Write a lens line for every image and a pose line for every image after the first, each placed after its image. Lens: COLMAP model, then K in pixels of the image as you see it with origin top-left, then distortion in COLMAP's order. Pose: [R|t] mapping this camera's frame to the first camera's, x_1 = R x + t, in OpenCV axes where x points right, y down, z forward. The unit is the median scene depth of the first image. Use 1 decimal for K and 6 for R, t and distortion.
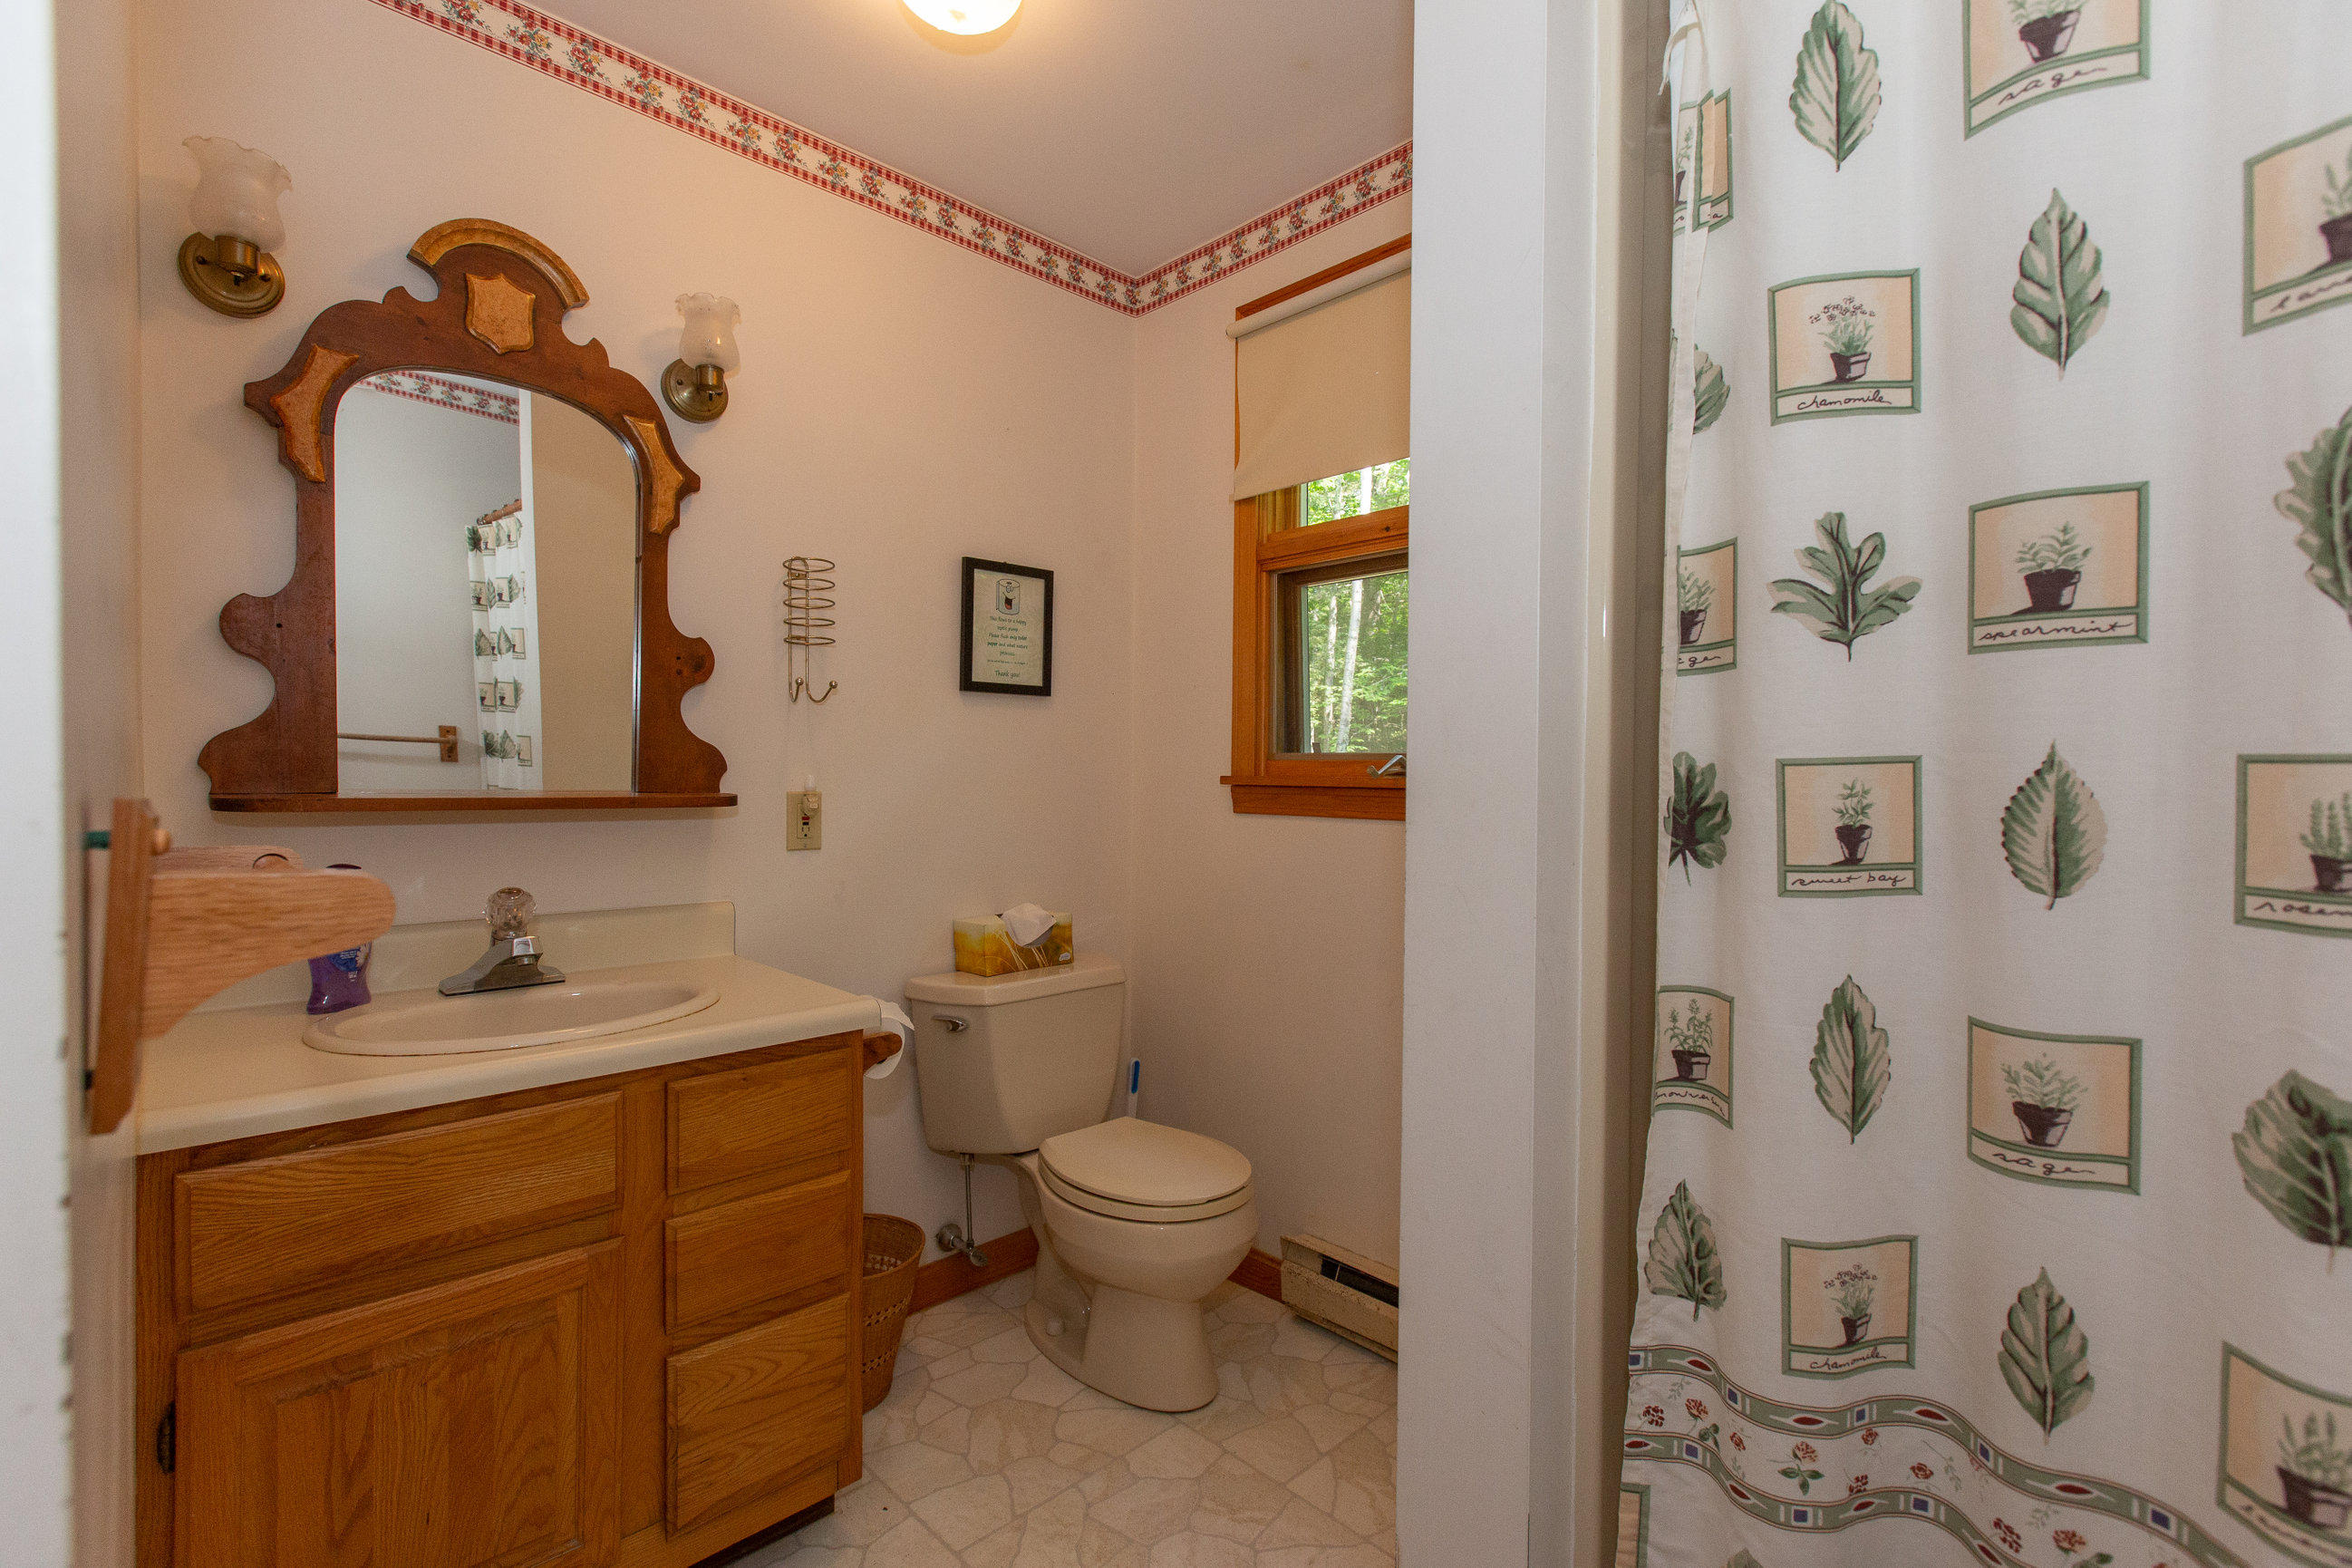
lens RADIAL K [[1053.3, 0, 1174.0], [0, 1053.3, 789.9], [0, 0, 1]] dist [0.006107, -0.001253]
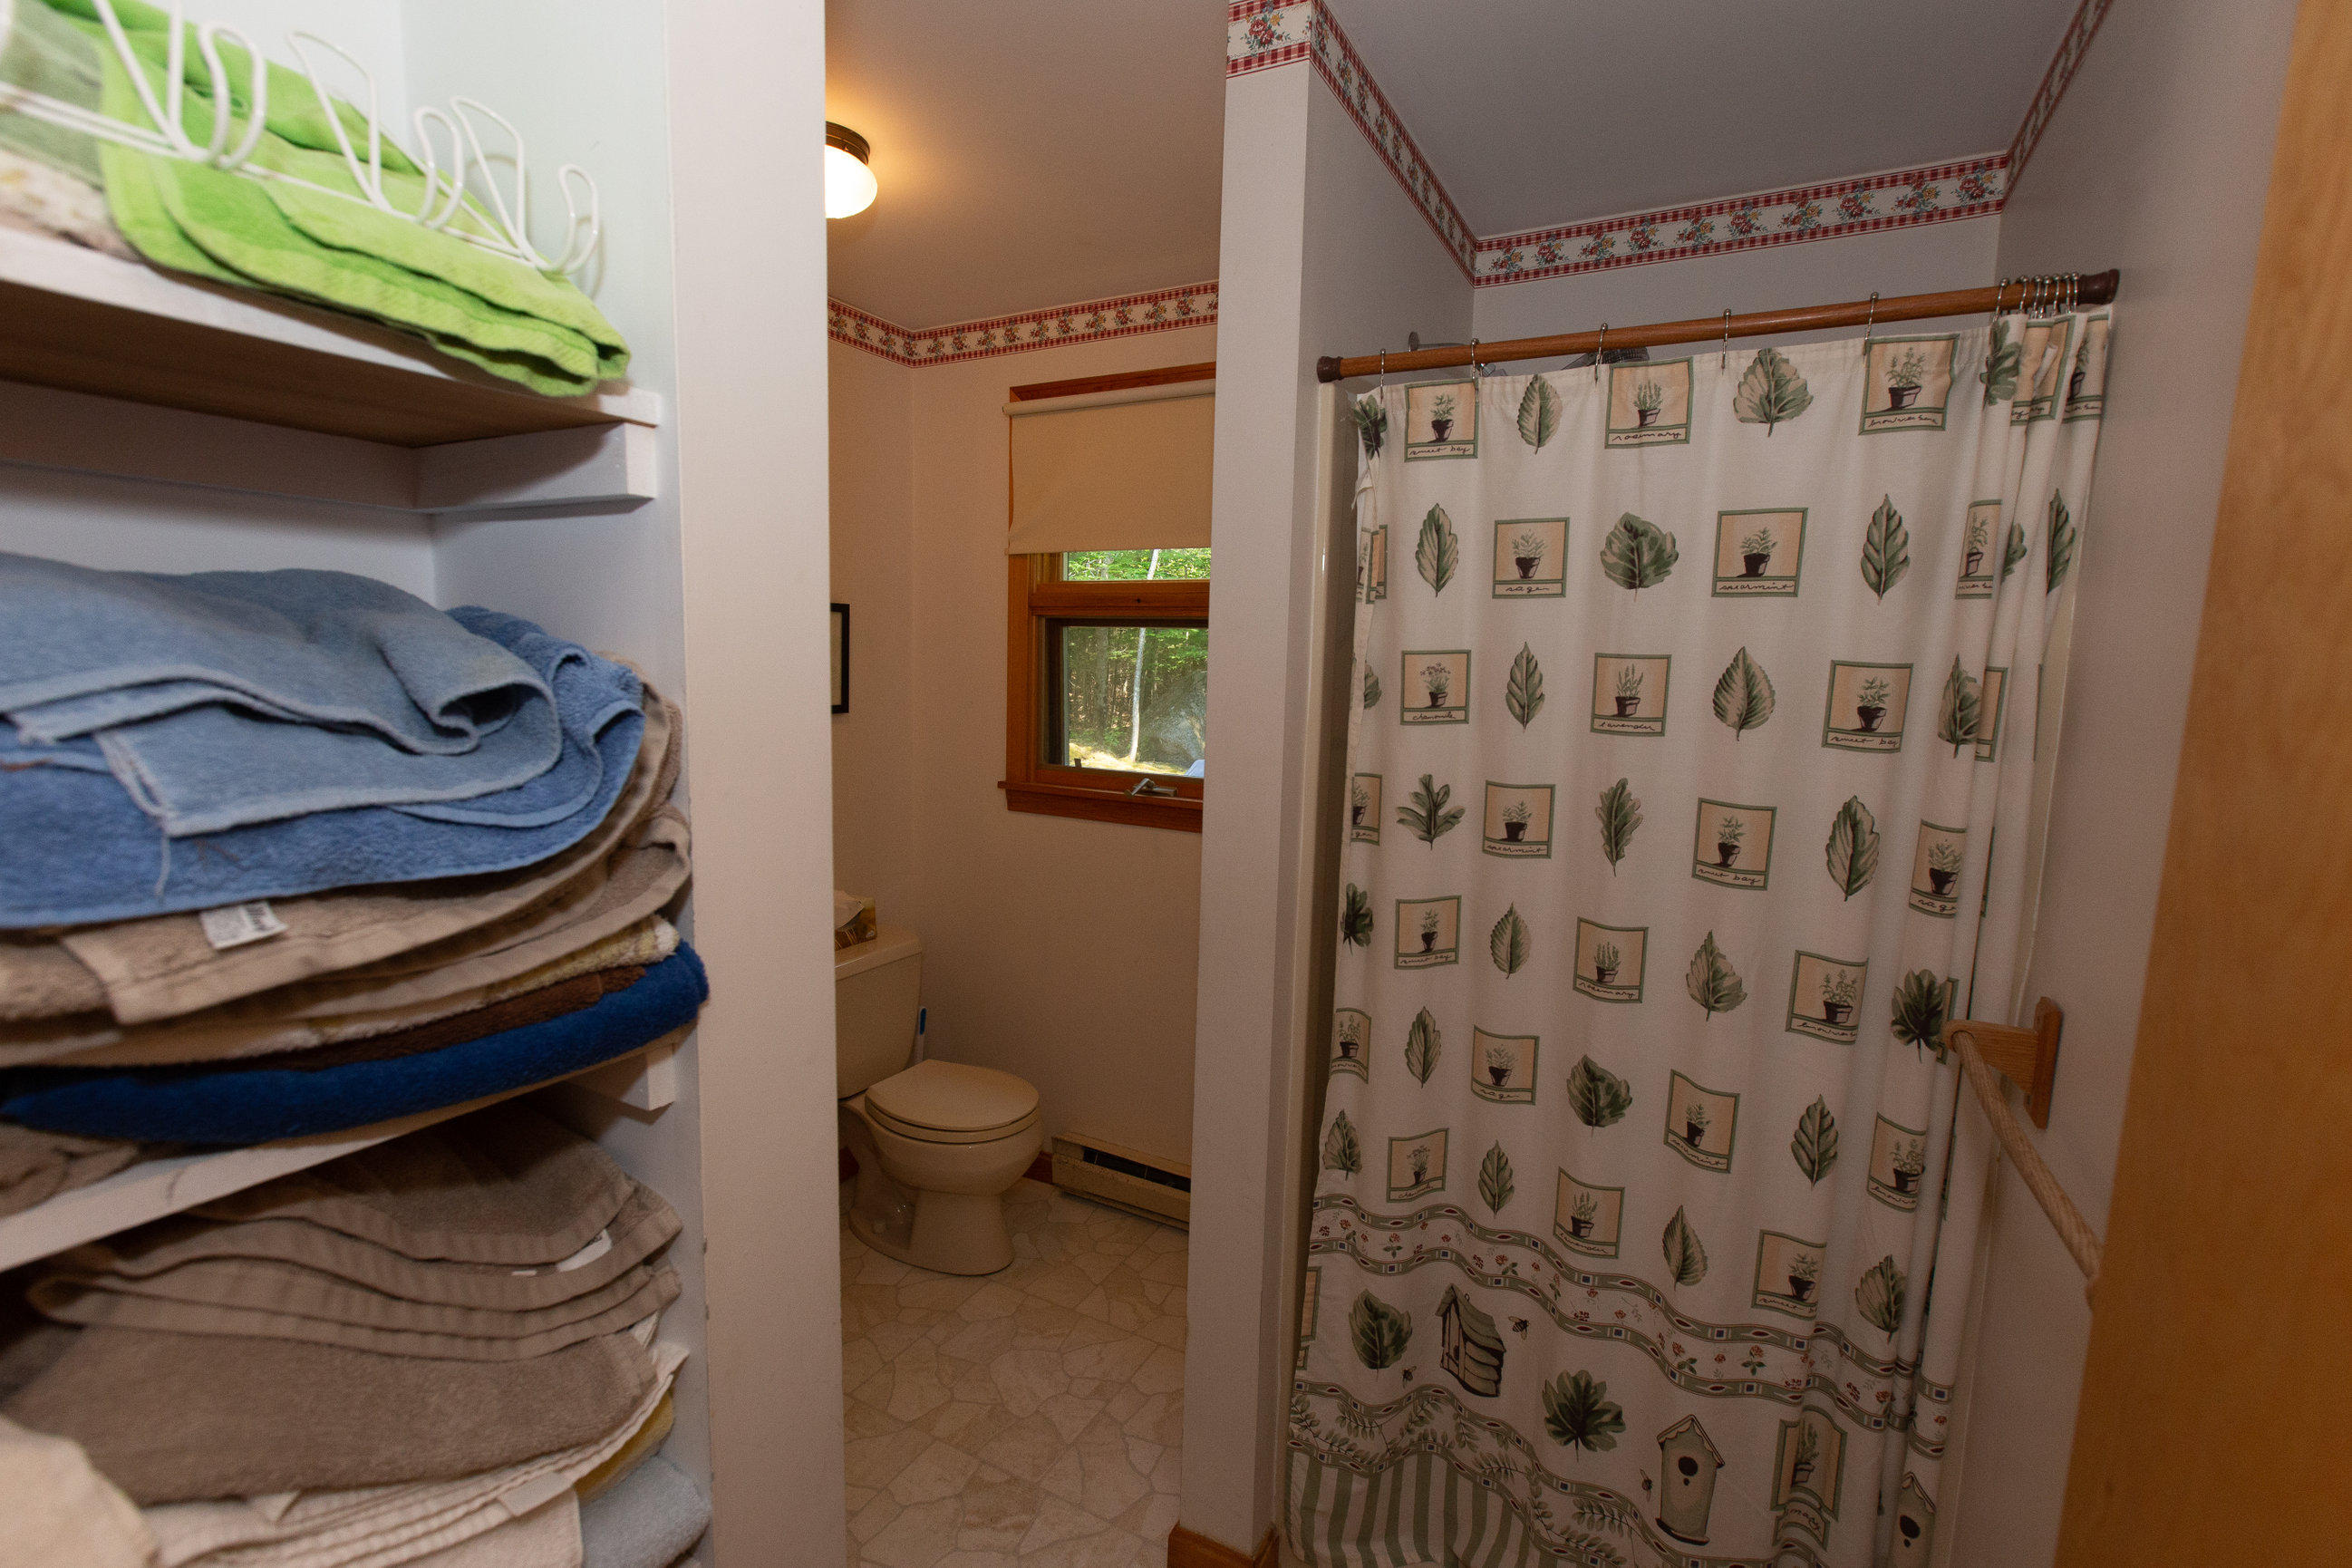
lens RADIAL K [[1066.4, 0, 1167.8], [0, 1066.4, 782.1], [0, 0, 1]] dist [0.011050, -0.000087]
pose [[0.954633, -0.018505, 0.297209, -0.373472], [-0.015564, 0.993603, 0.111854, -0.421930], [-0.297378, -0.111406, 0.948238, -0.650140]]
